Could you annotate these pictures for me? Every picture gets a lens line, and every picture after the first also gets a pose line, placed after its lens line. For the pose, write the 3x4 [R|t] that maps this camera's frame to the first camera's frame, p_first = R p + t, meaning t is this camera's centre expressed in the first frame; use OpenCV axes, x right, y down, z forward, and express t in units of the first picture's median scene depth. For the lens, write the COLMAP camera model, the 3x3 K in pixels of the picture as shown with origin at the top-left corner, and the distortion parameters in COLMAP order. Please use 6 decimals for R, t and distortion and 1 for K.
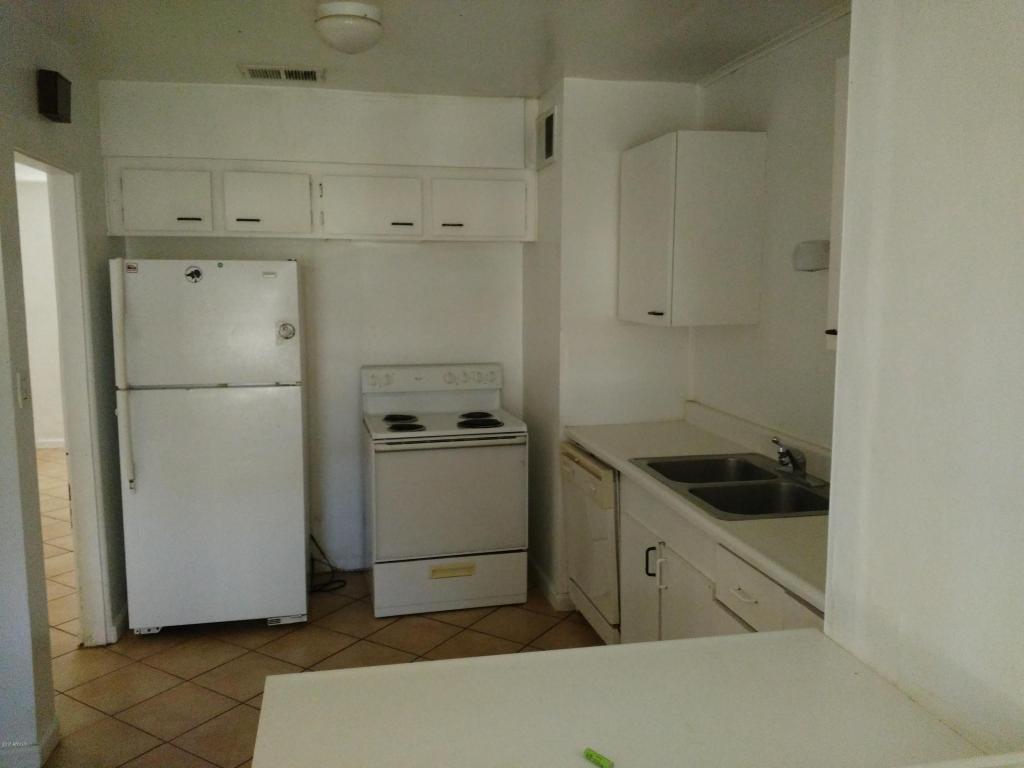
lens RADIAL K [[850.9, 0, 511.7], [0, 850.9, 383.8], [0, 0, 1]] dist [0.097961, -0.076278]
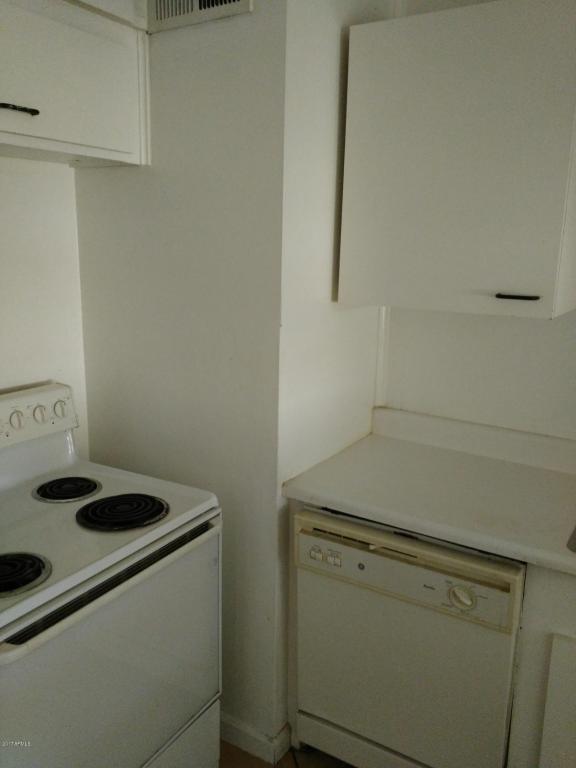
lens RADIAL K [[638.2, 0, 287.2], [0, 638.2, 382.4], [0, 0, 1]] dist [0.097961, -0.076278]
pose [[0.705514, -0.134904, 0.695738, -0.239359], [0.071274, 0.990244, 0.119733, -0.075351], [-0.705103, -0.034885, 0.708246, 0.663040]]
